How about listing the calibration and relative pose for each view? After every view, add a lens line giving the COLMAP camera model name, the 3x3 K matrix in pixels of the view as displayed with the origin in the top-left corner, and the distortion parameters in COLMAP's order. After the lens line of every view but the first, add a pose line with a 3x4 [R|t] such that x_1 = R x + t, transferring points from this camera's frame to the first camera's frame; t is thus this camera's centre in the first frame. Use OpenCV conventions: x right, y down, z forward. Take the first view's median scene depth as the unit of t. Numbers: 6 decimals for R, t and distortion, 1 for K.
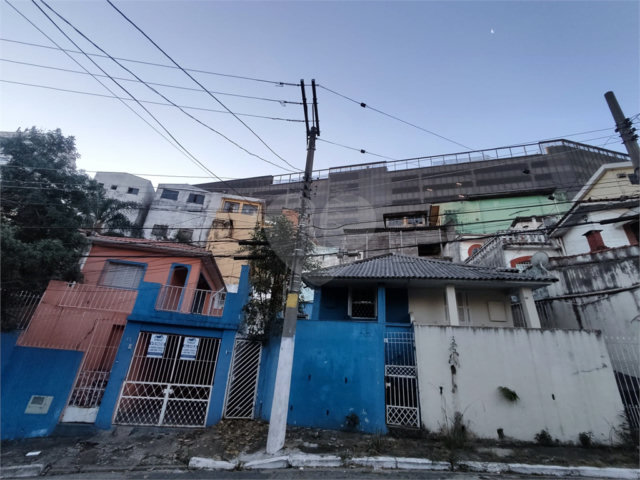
lens RADIAL K [[293.6, 0, 317.4], [0, 293.6, 242.5], [0, 0, 1]] dist [-0.001937, -0.000635]
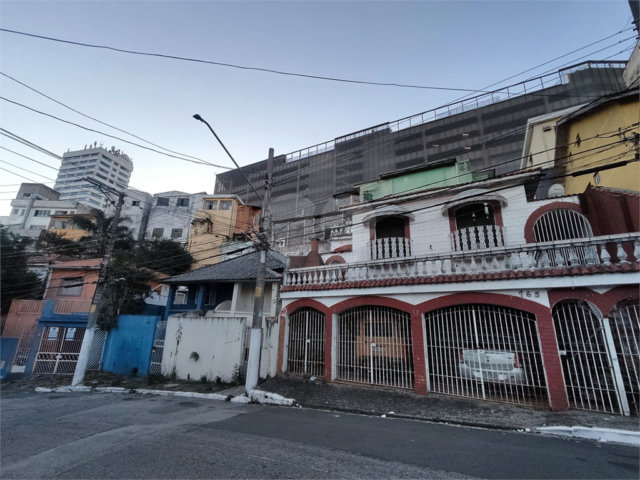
lens RADIAL K [[293.8, 0, 318.1], [0, 293.8, 241.8], [0, 0, 1]] dist [-0.002926, 0.000972]
pose [[0.972381, -0.101121, -0.210357, 1.478032], [0.126439, 0.985791, 0.110584, -0.204237], [0.196186, -0.134127, 0.971350, -0.375675]]
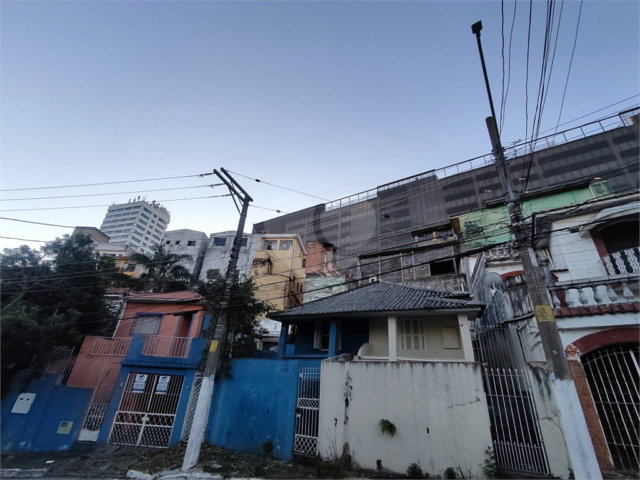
lens RADIAL K [[293.6, 0, 317.4], [0, 293.6, 242.5], [0, 0, 1]] dist [-0.001937, -0.000635]
pose [[0.959199, -0.135772, -0.247997, 0.627086], [0.119087, 0.989561, -0.081156, -0.074914], [0.256427, 0.048311, 0.965356, -0.107501]]
